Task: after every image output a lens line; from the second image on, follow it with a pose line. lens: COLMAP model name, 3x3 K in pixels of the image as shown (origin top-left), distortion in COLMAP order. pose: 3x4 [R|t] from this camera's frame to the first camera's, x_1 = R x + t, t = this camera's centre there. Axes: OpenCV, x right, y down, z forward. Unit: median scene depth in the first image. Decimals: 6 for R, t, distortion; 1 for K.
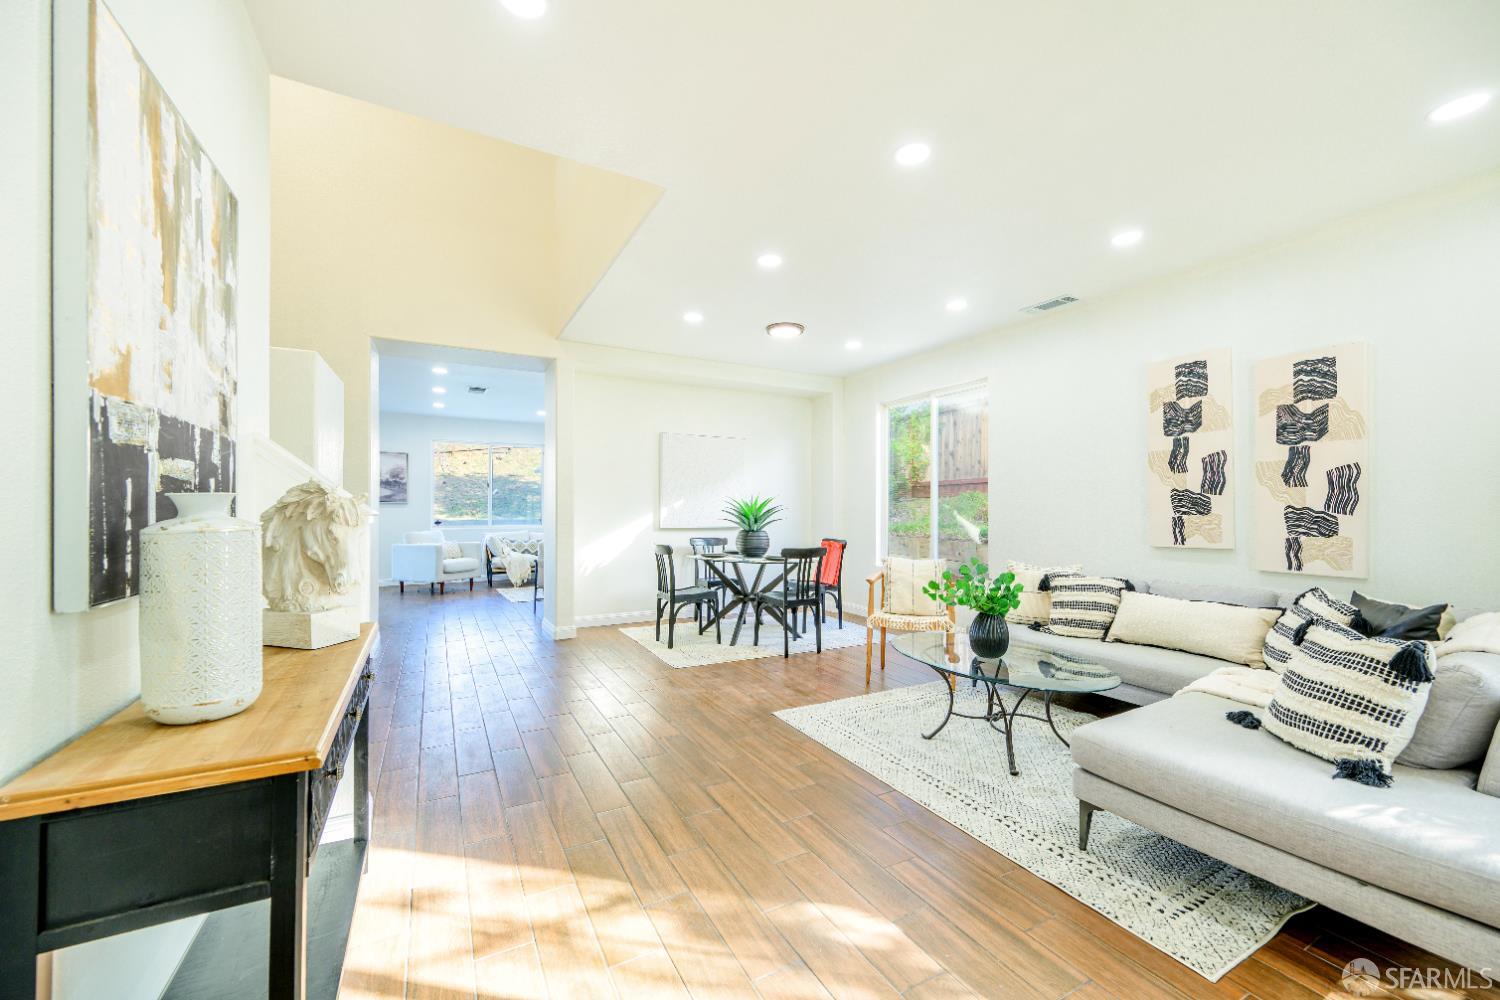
lens RADIAL K [[587.1, 0, 749.9], [0, 587.1, 507.8], [0, 0, 1]] dist [-0.002059, 0.000633]
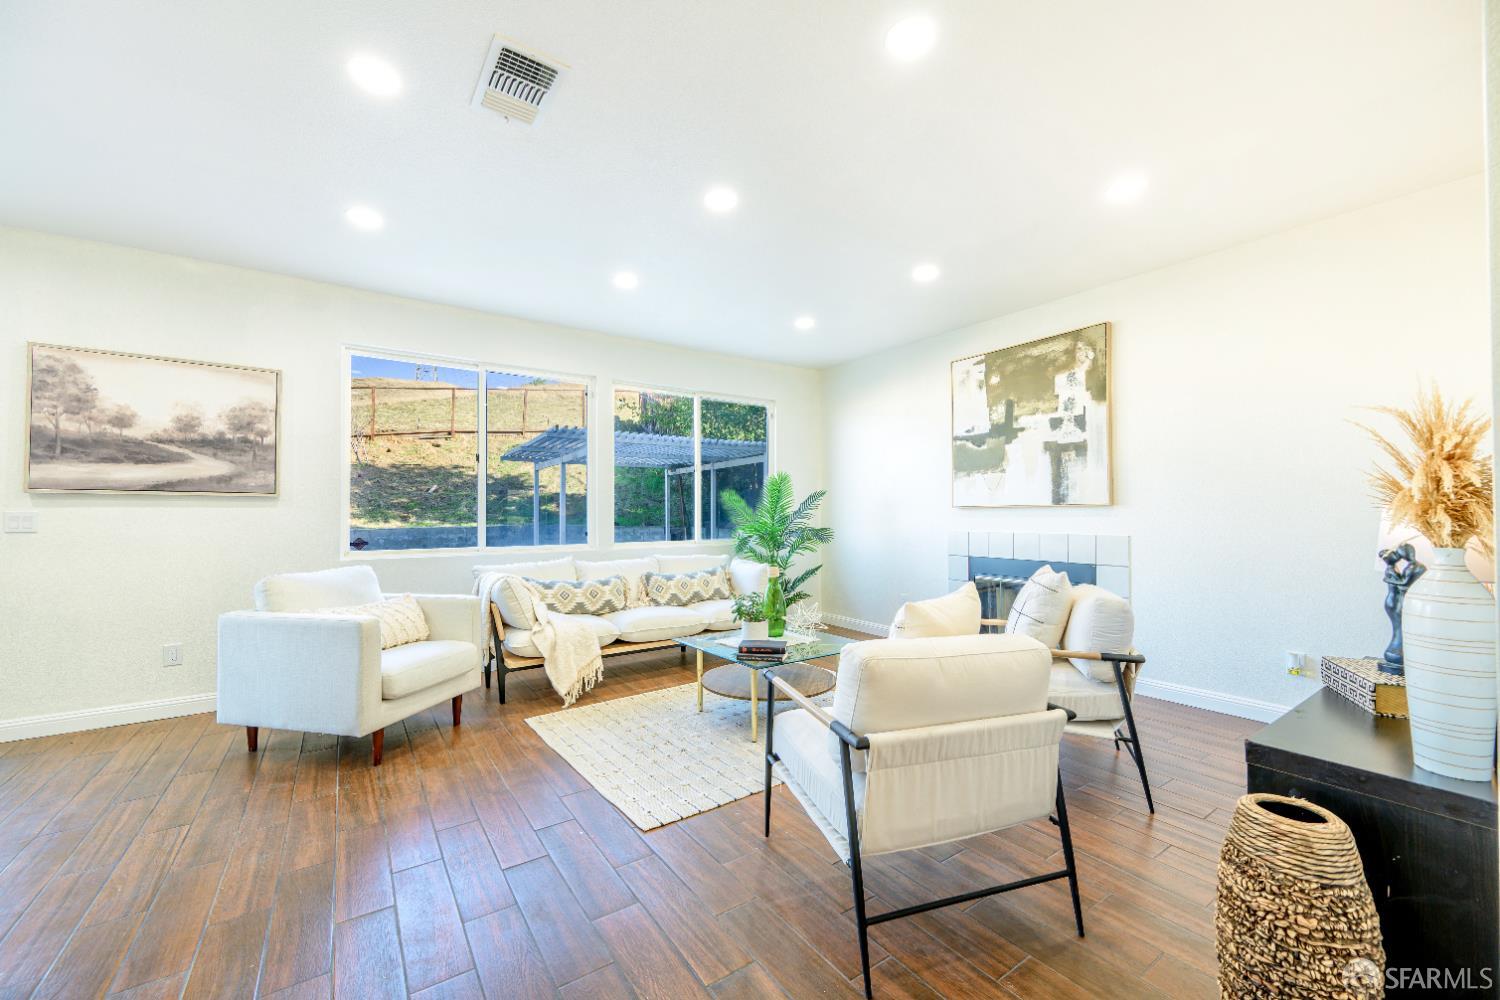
lens RADIAL K [[587.1, 0, 740.7], [0, 587.1, 505.0], [0, 0, 1]] dist [-0.002059, 0.000633]
pose [[0.994841, -0.005562, 0.101289, -0.845933], [0.006291, 0.999957, -0.006873, 0.006951], [-0.101246, 0.007474, 0.994833, 1.550113]]
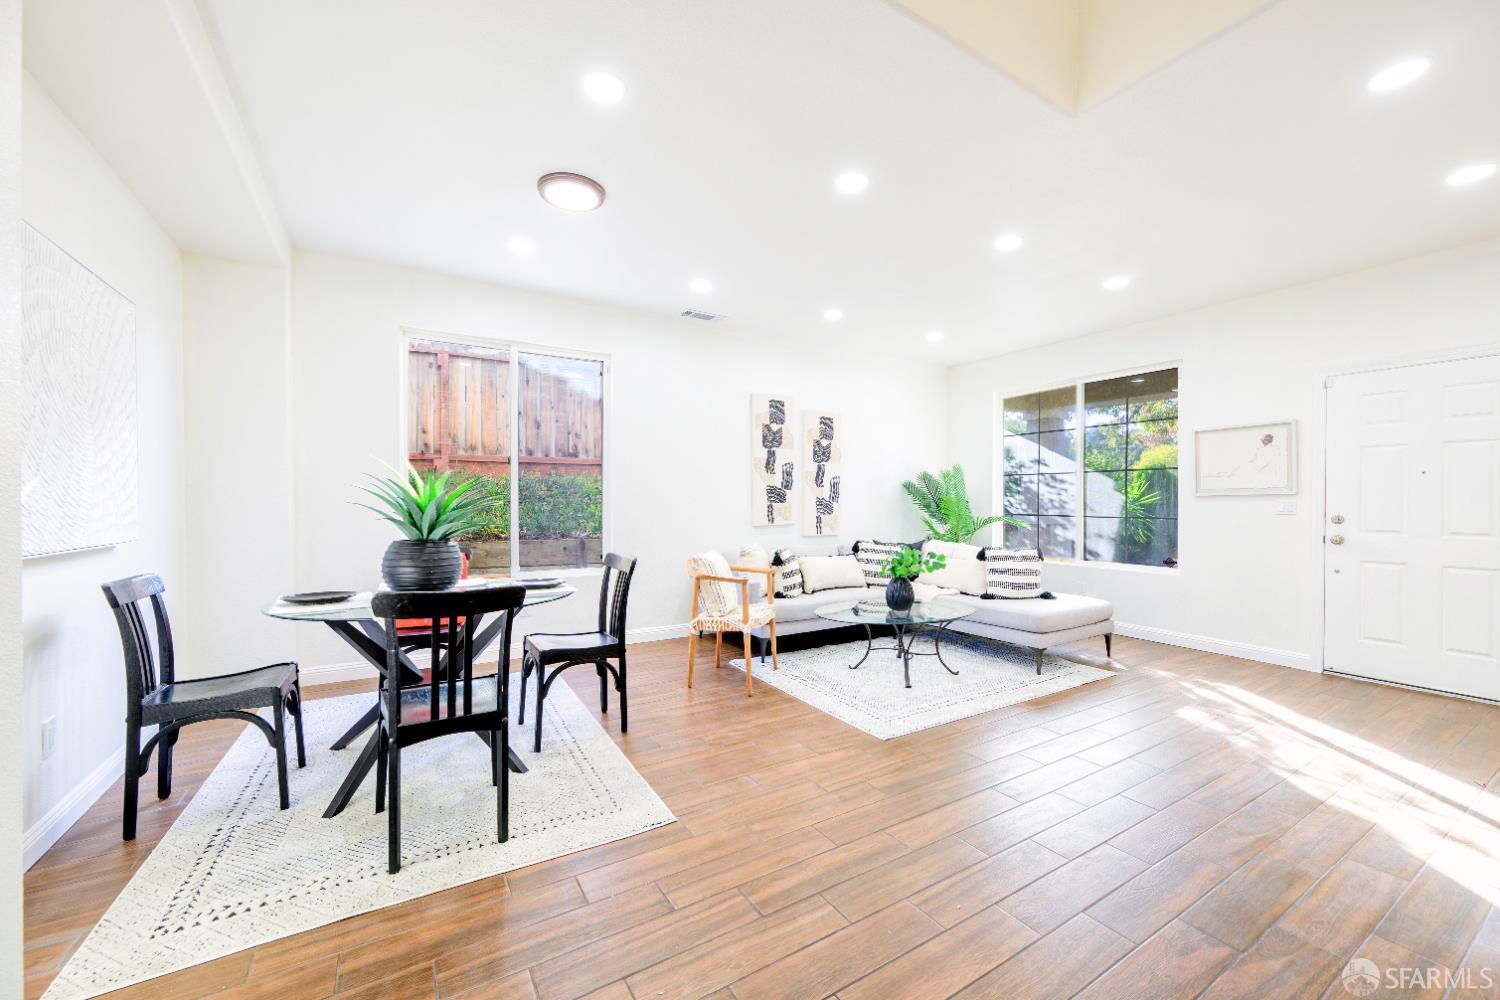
lens RADIAL K [[587.1, 0, 746.9], [0, 587.1, 504.3], [0, 0, 1]] dist [-0.002059, 0.000633]
pose [[-0.057551, -0.007735, 0.998313, -0.789131], [-0.010884, 0.999915, 0.007120, 0.006417], [-0.998283, -0.010455, -0.057630, 1.244390]]
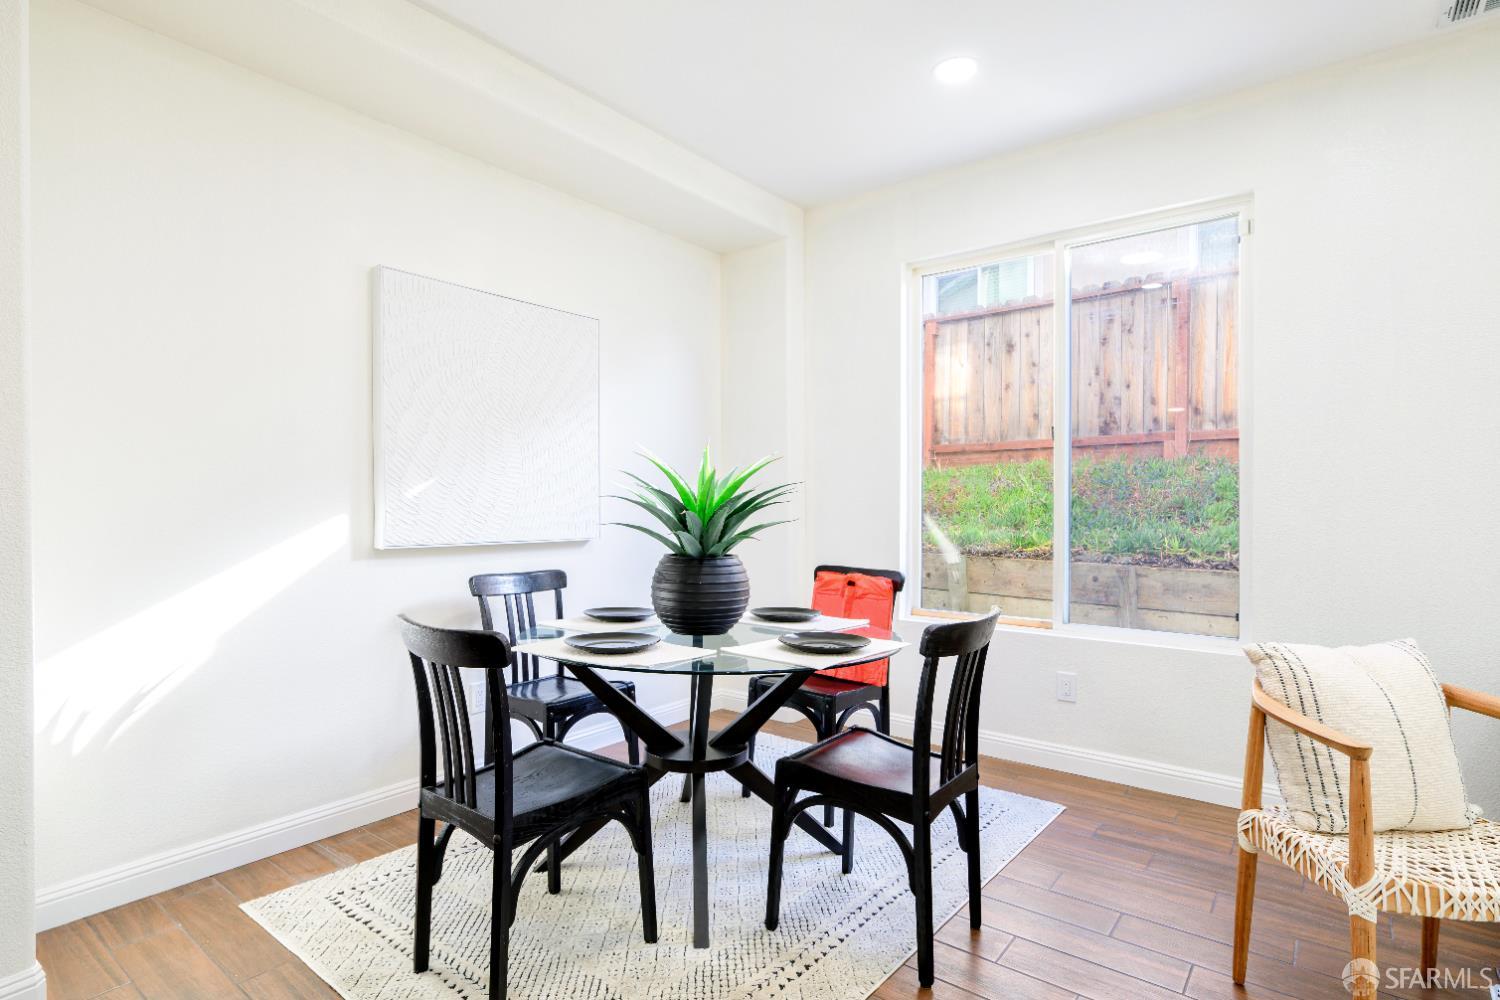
lens RADIAL K [[765.6, 0, 756.6], [0, 765.6, 505.1], [0, 0, 1]] dist [0.000440, 0.000685]
pose [[0.911999, -0.005177, 0.410160, -0.244992], [-0.000255, 0.999913, 0.013188, 0.004285], [-0.410192, -0.012132, 0.911918, 0.933314]]
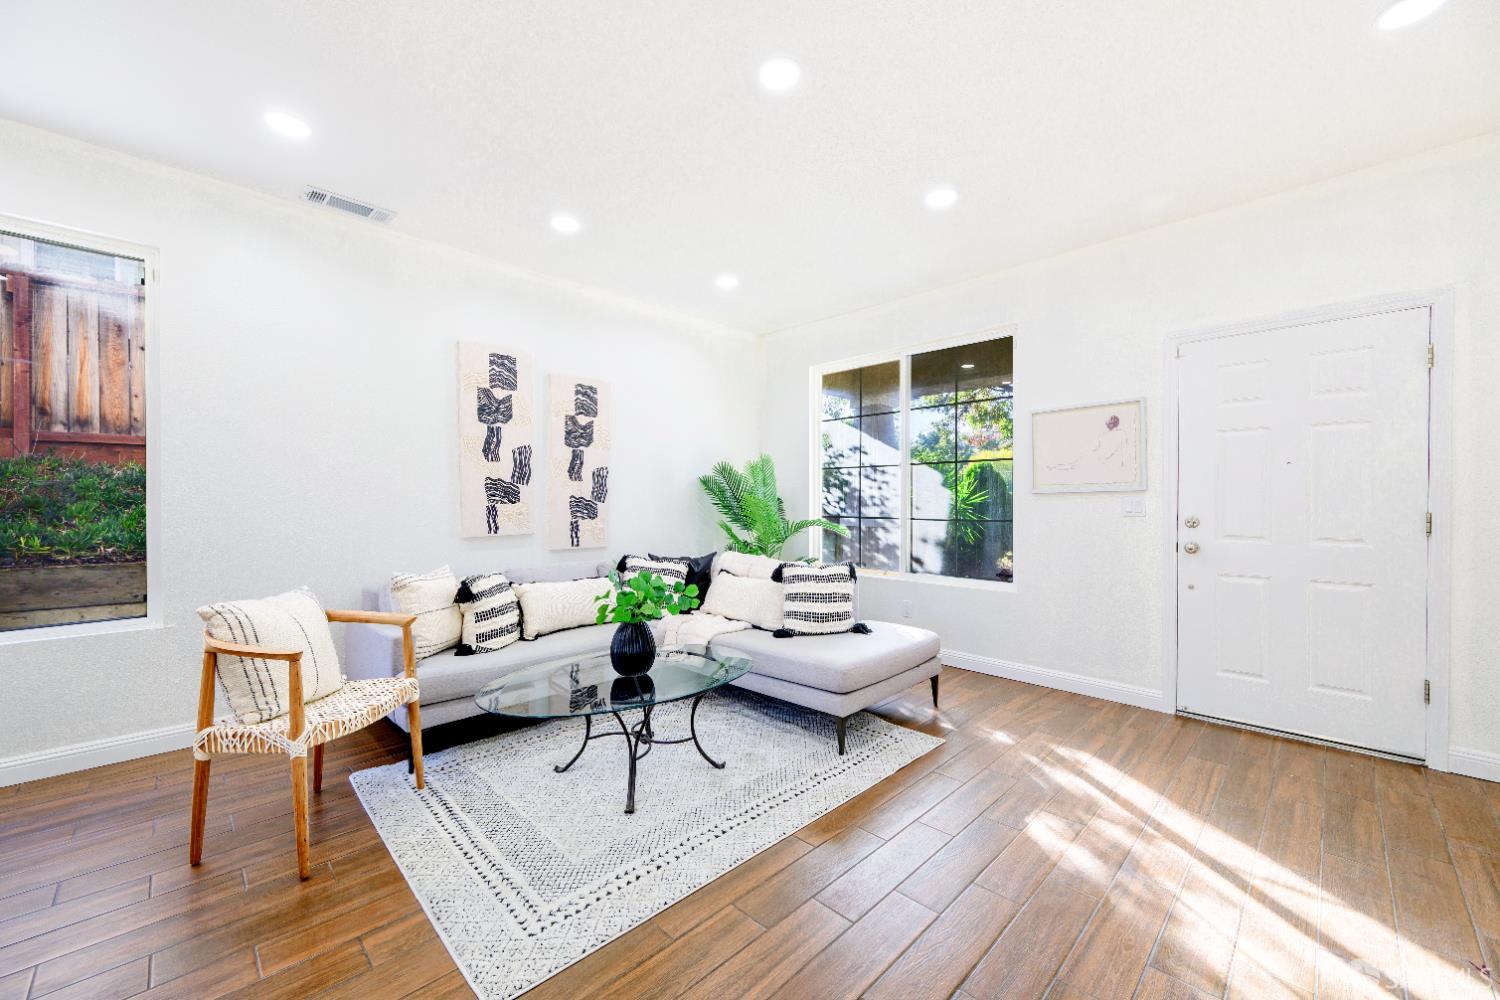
lens RADIAL K [[587.1, 0, 746.6], [0, 587.1, 506.0], [0, 0, 1]] dist [-0.002059, 0.000633]
pose [[-0.283252, -0.011101, 0.958981, -0.383963], [-0.008781, 0.999921, 0.008981, 0.004158], [-0.959005, -0.005877, -0.283327, 0.944837]]
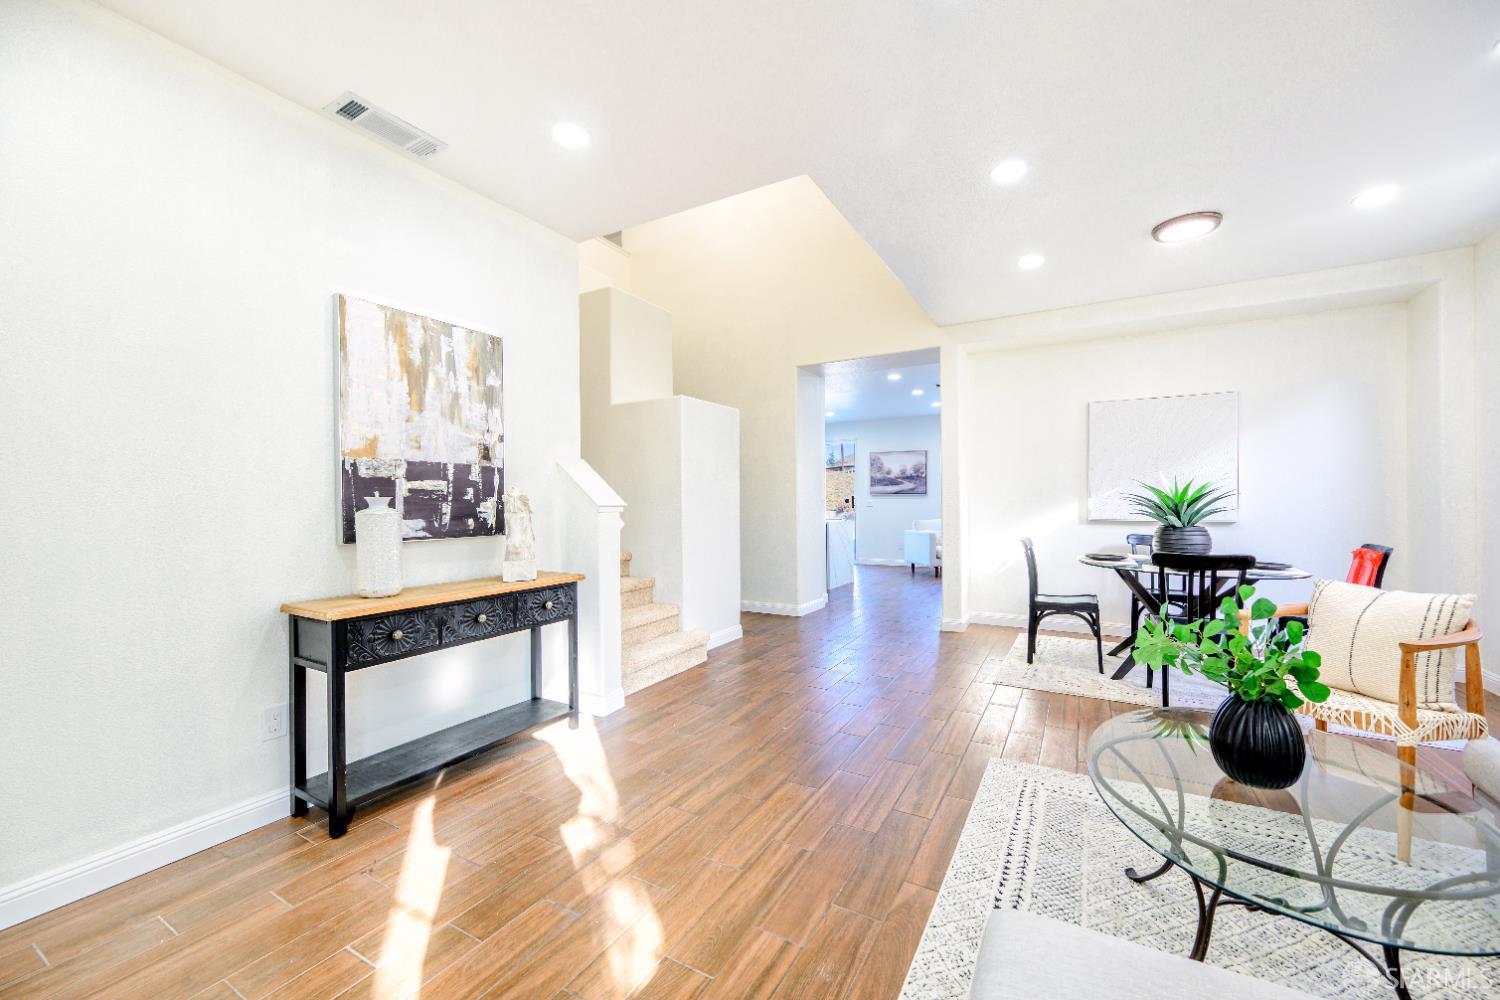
lens RADIAL K [[587.1, 0, 755.7], [0, 587.1, 504.9], [0, 0, 1]] dist [-0.002059, 0.000633]
pose [[0.533033, -0.003122, -0.846089, 0.531107], [0.014027, 0.999888, 0.005148, 0.003759], [0.845978, -0.014612, 0.533017, 0.317305]]
